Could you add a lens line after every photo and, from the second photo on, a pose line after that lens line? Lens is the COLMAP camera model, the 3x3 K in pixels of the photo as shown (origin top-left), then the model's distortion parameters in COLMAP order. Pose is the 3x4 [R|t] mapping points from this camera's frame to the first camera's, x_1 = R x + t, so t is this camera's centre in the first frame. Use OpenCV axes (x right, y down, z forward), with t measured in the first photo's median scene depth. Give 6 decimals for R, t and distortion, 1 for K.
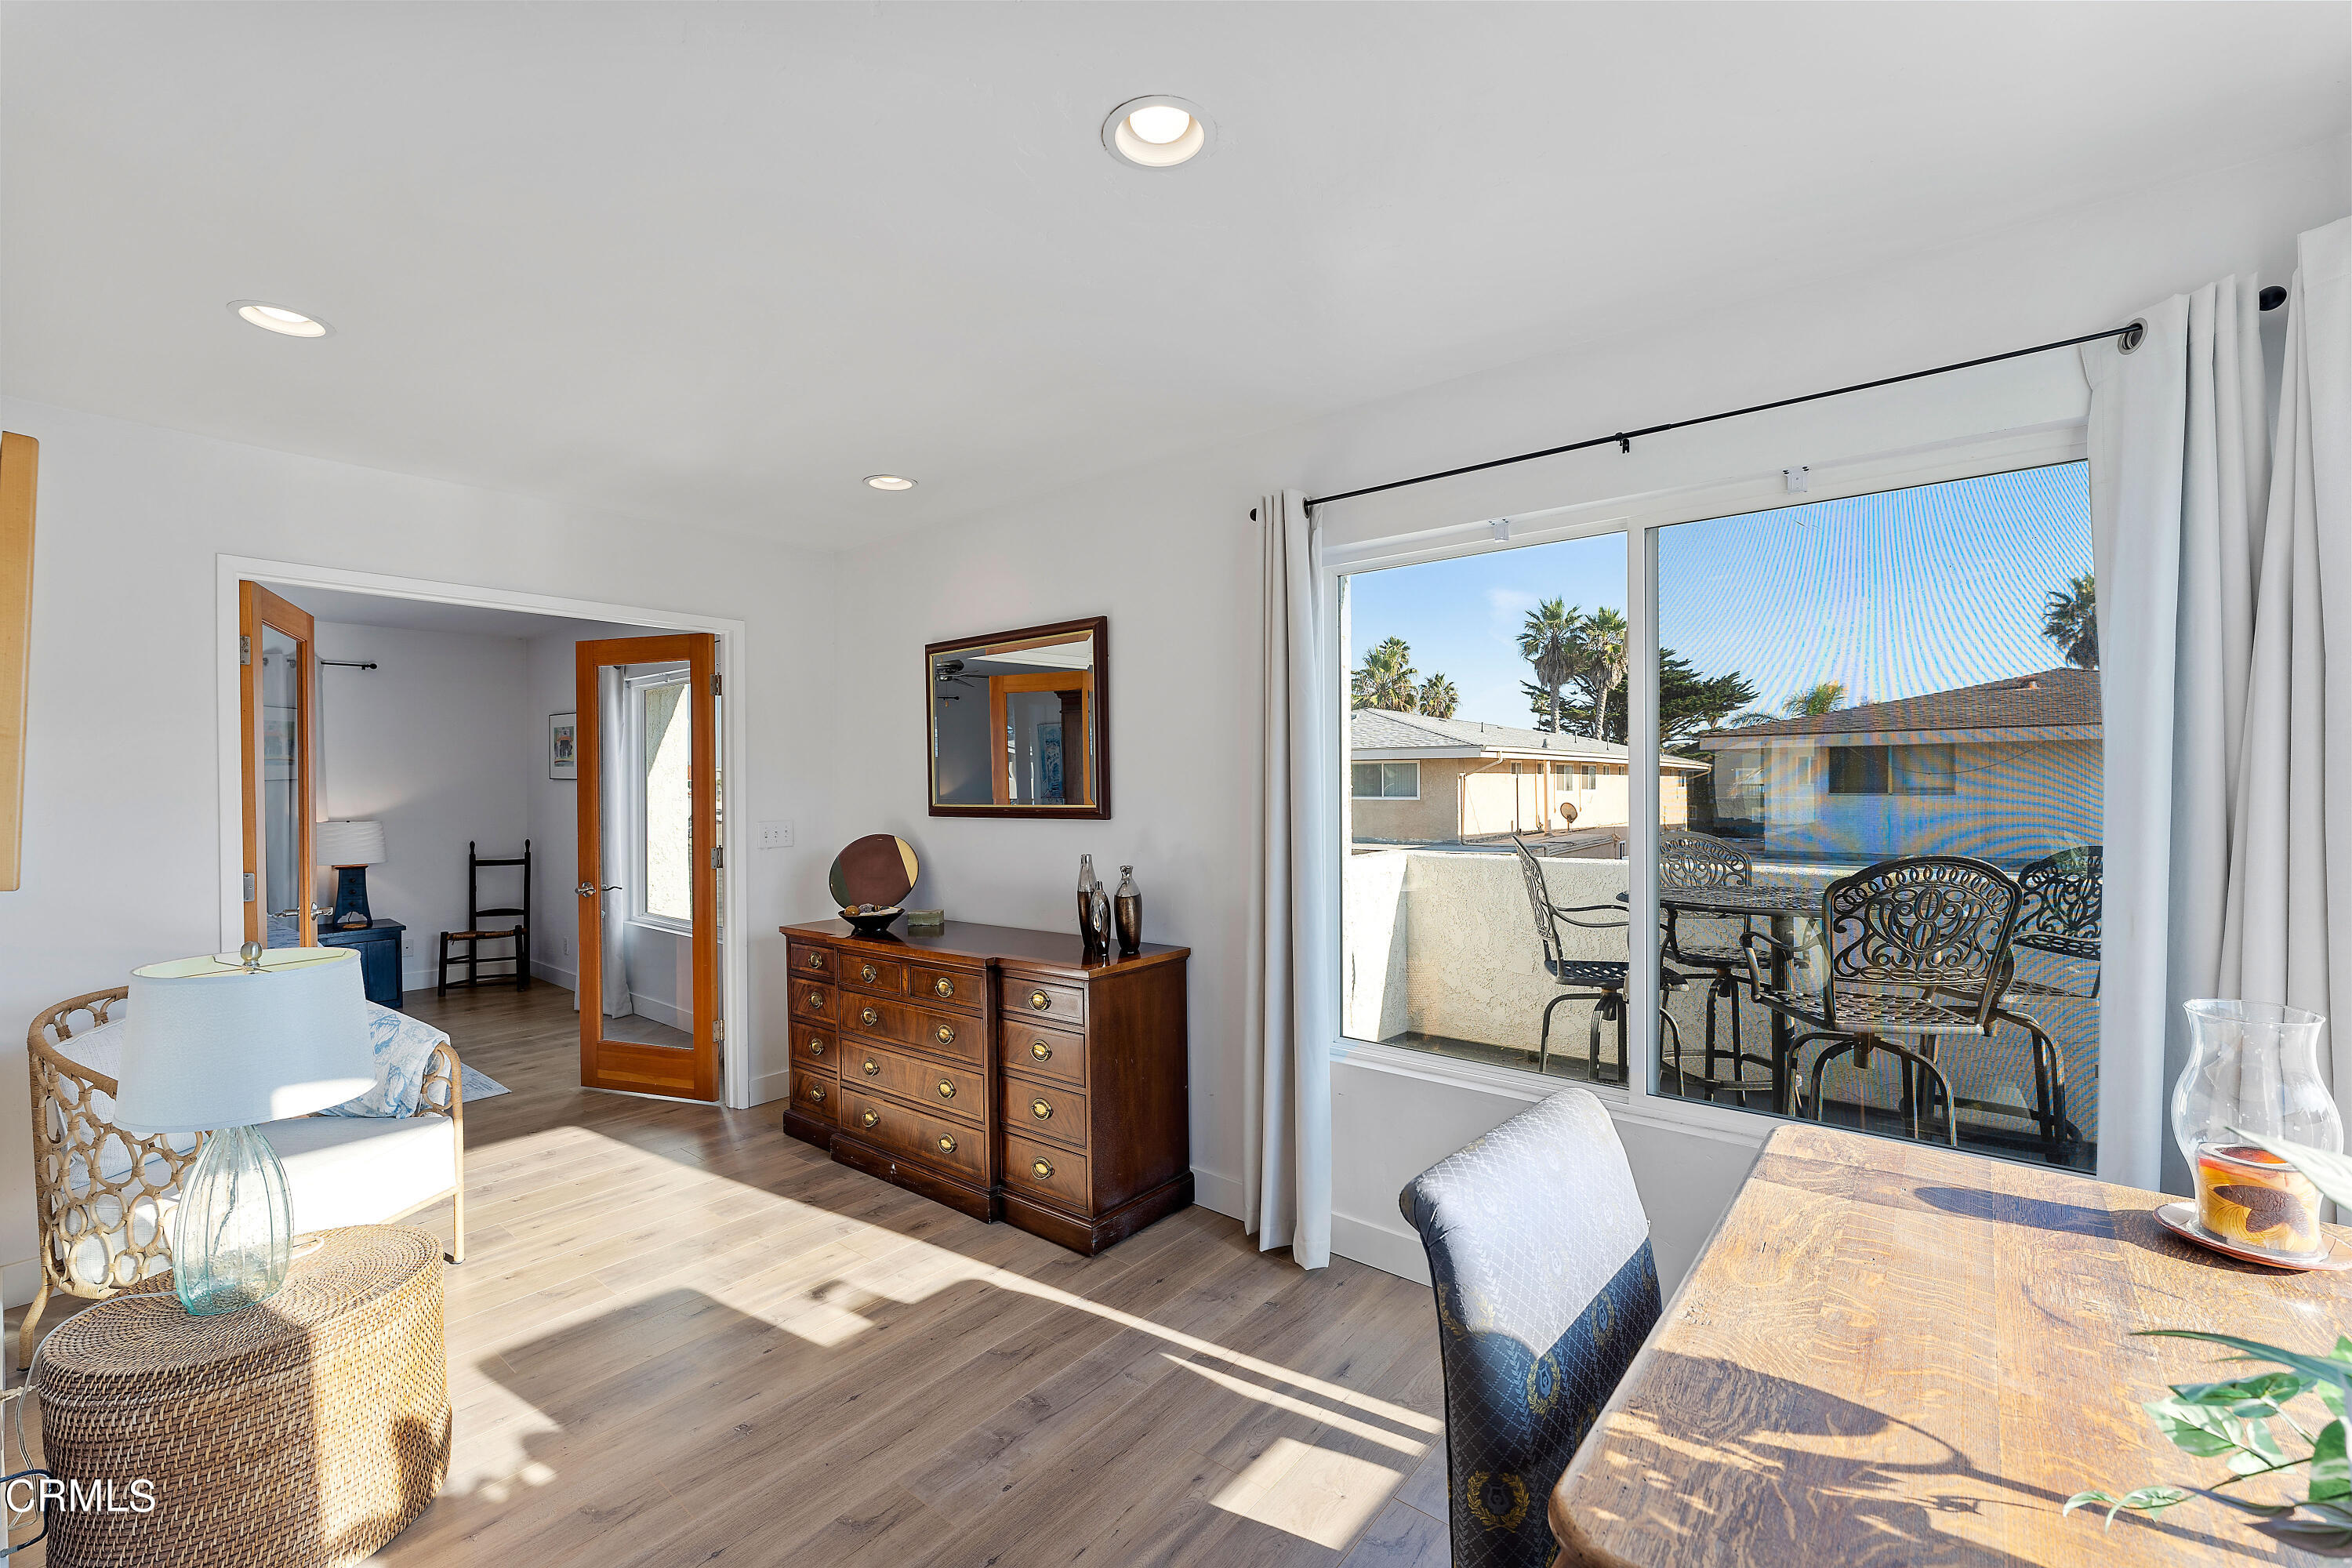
lens RADIAL K [[977.3, 0, 1176.0], [0, 977.3, 784.0], [0, 0, 1]] dist [0.000223, -0.000120]
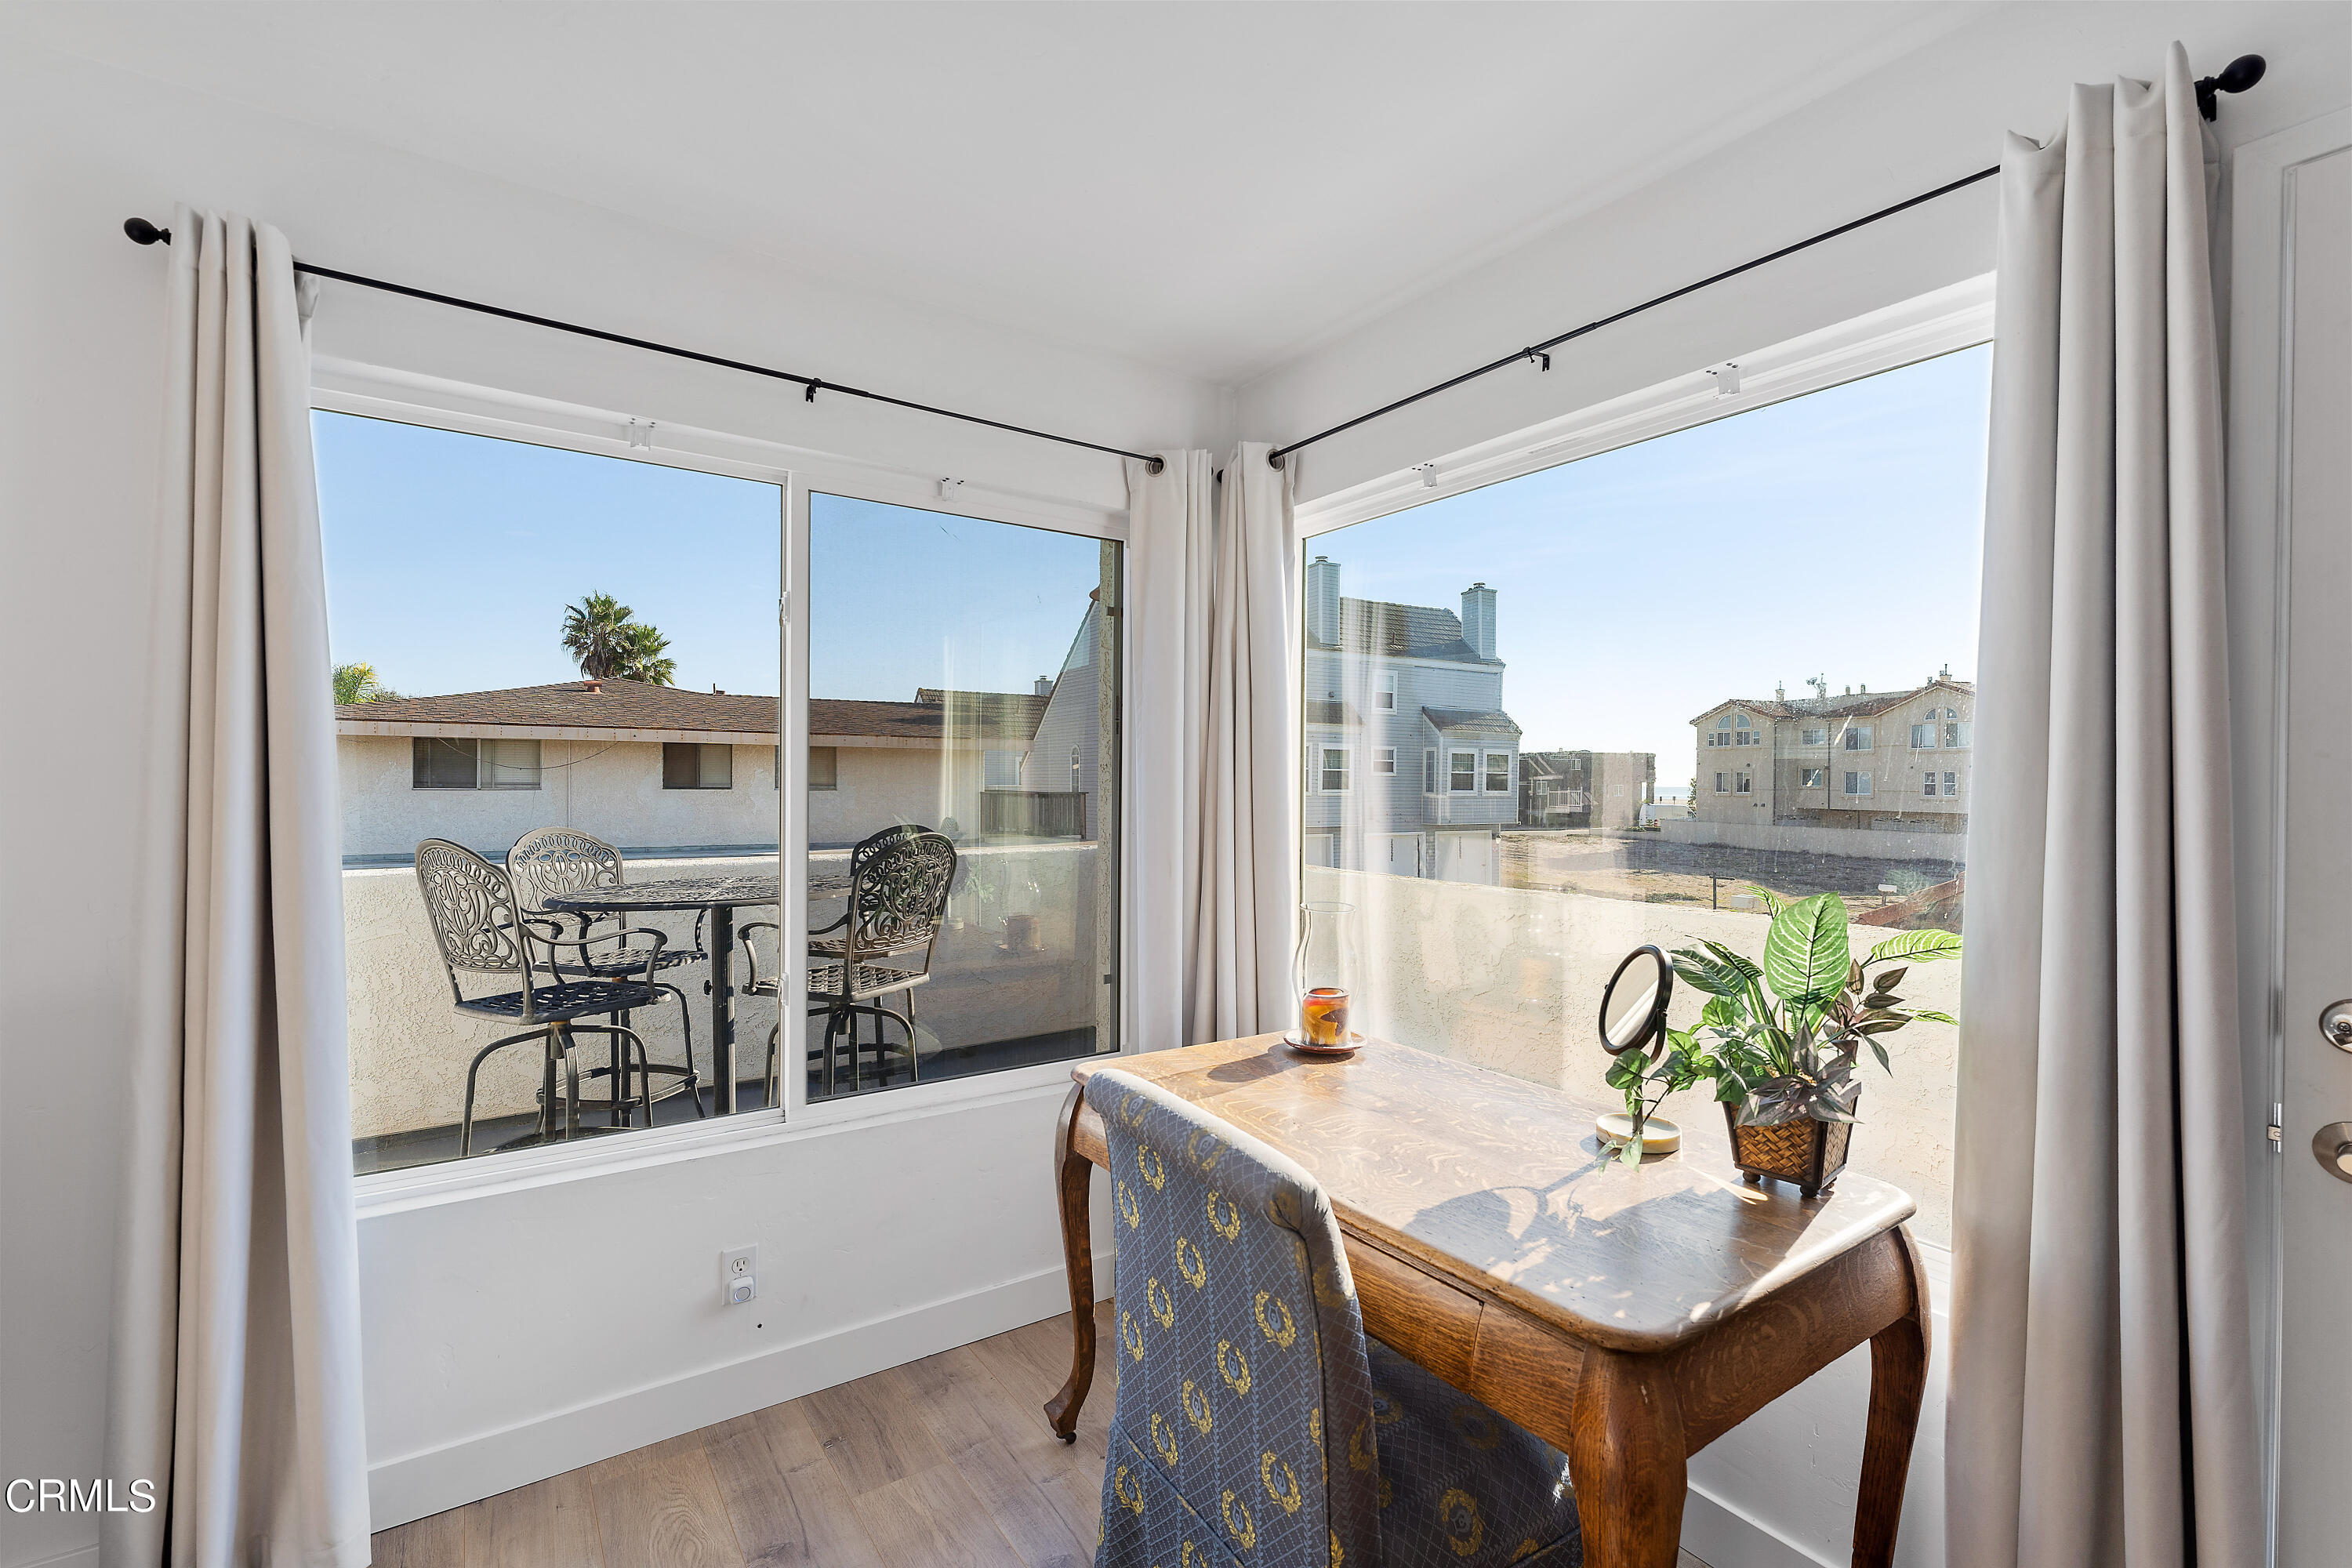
lens RADIAL K [[1021.9, 0, 1178.2], [0, 1021.9, 790.6], [0, 0, 1]] dist [0.001690, 0.000170]
pose [[0.277723, -0.000013, 0.960661, -0.205069], [-0.009793, 0.999948, 0.002844, 0.008909], [-0.960611, -0.010198, 0.277709, 0.234455]]
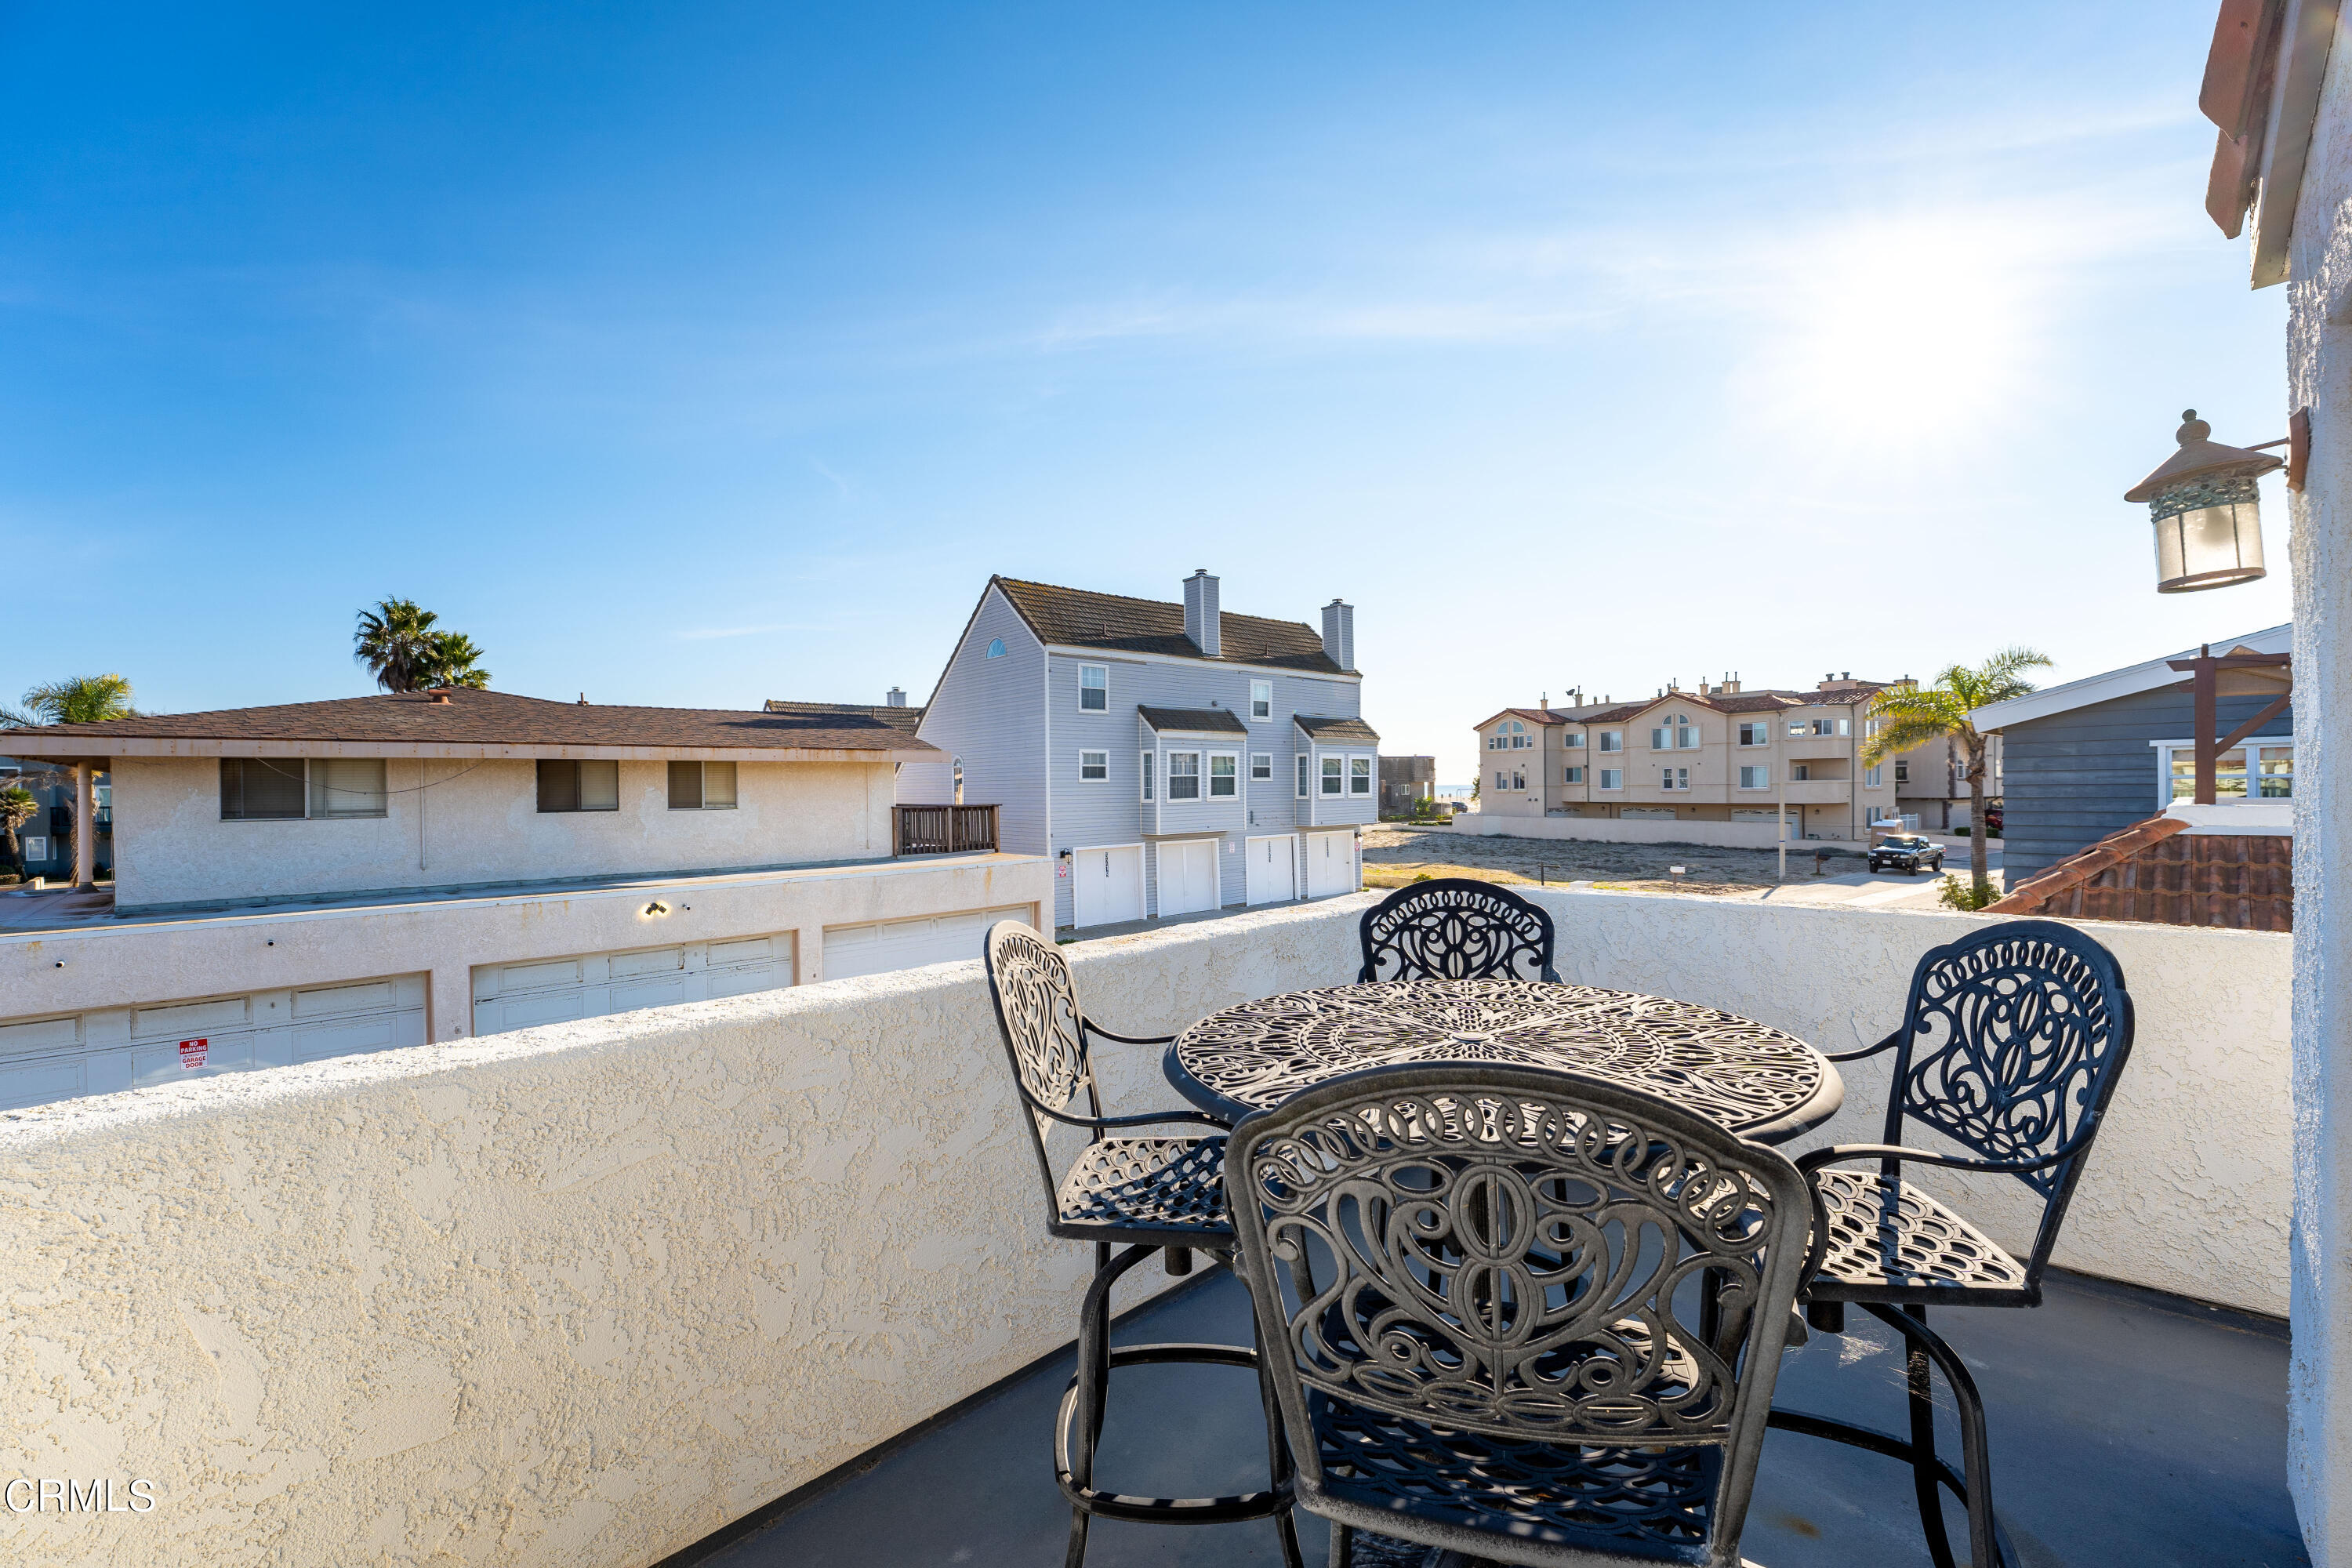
lens RADIAL K [[952.2, 0, 1177.4], [0, 952.2, 793.6], [0, 0, 1]] dist [-0.020235, -0.000001]
pose [[0.087186, -0.001712, 0.996191, 0.109346], [0.012050, 0.999927, 0.000664, -0.009517], [-0.996119, 0.011946, 0.087201, 0.935711]]
